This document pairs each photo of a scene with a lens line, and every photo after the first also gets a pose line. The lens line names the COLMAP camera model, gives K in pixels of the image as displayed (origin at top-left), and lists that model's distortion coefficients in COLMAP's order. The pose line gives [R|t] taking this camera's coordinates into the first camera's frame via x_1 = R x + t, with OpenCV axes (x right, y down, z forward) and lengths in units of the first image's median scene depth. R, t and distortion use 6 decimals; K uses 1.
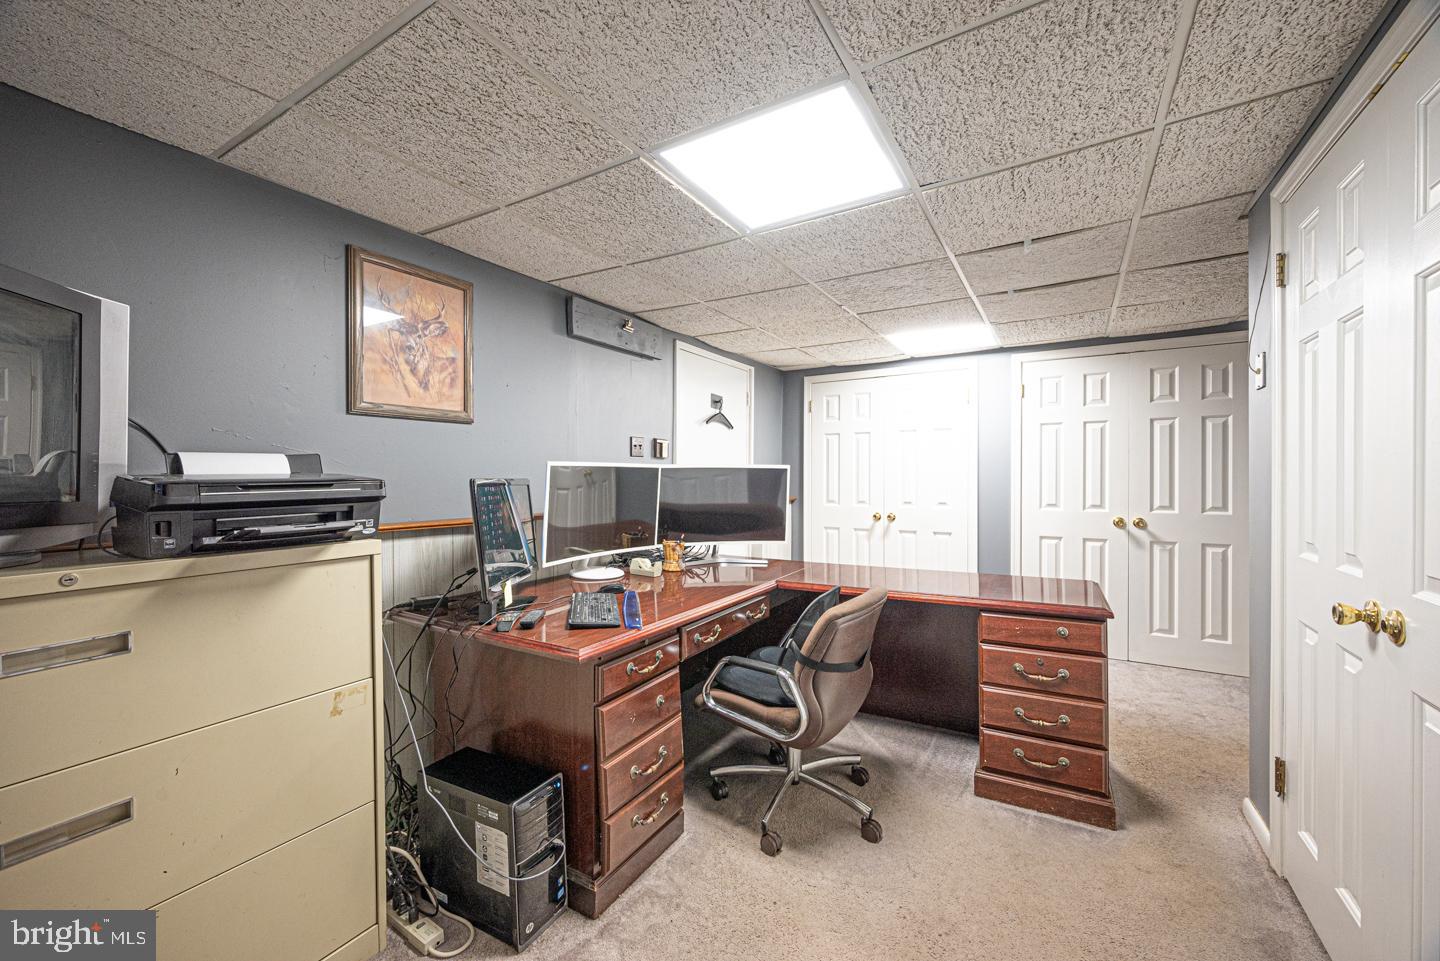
lens RADIAL K [[565.9, 0, 719.9], [0, 565.9, 475.9], [0, 0, 1]] dist [-0.001501, 0.000458]
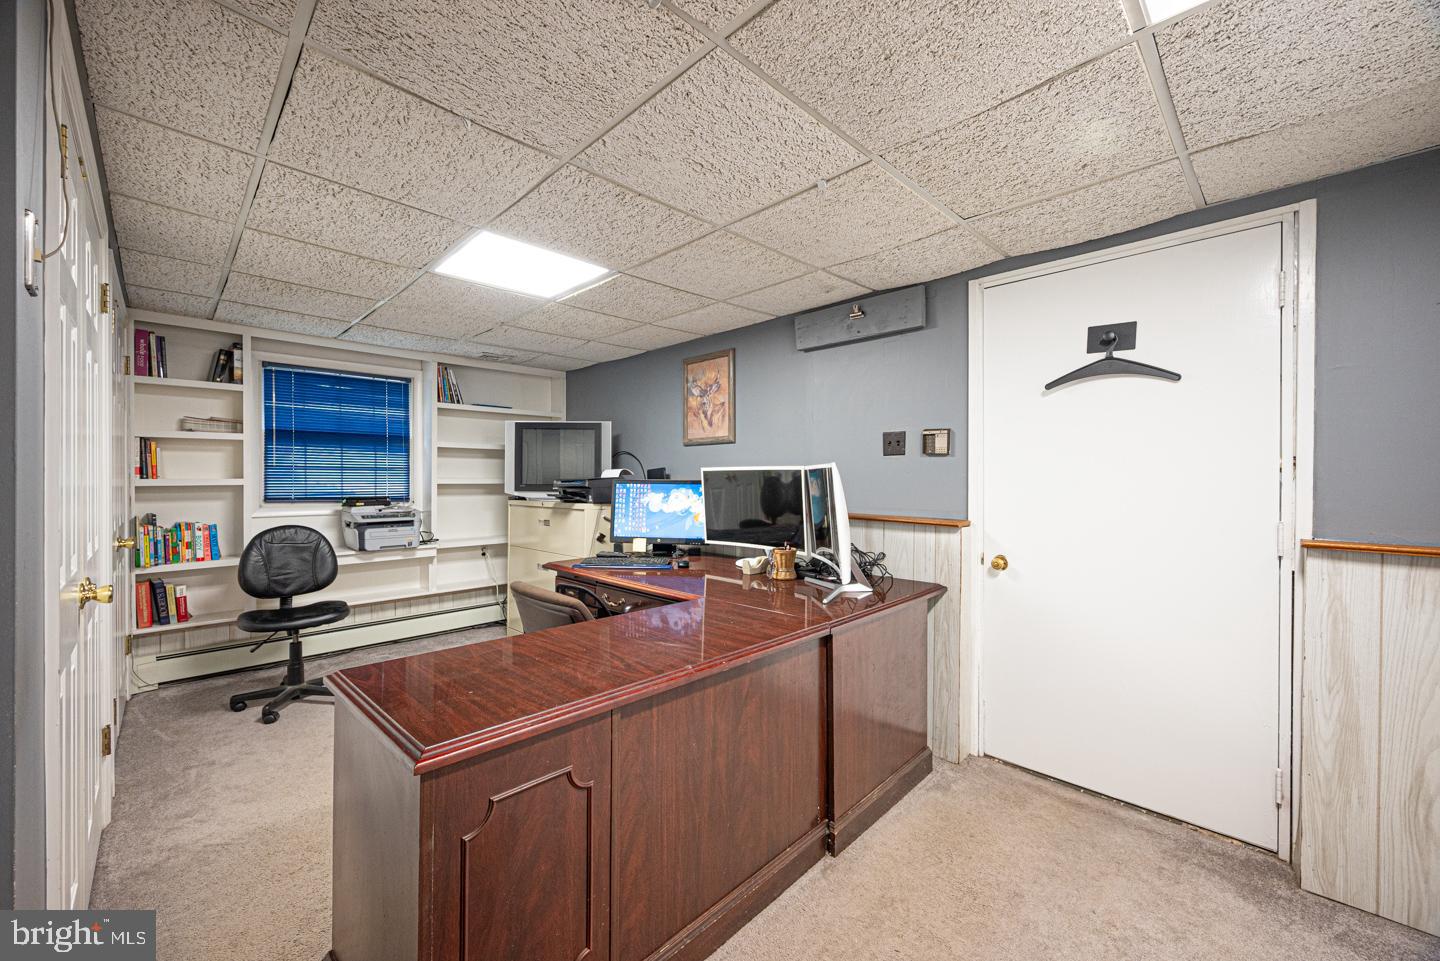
lens RADIAL K [[565.9, 0, 717.1], [0, 565.9, 480.3], [0, 0, 1]] dist [-0.001501, 0.000458]
pose [[-0.245210, 0.007793, -0.969439, 1.075496], [-0.000644, 0.999966, 0.008201, -0.006172], [0.969470, 0.002635, -0.245197, 1.404755]]
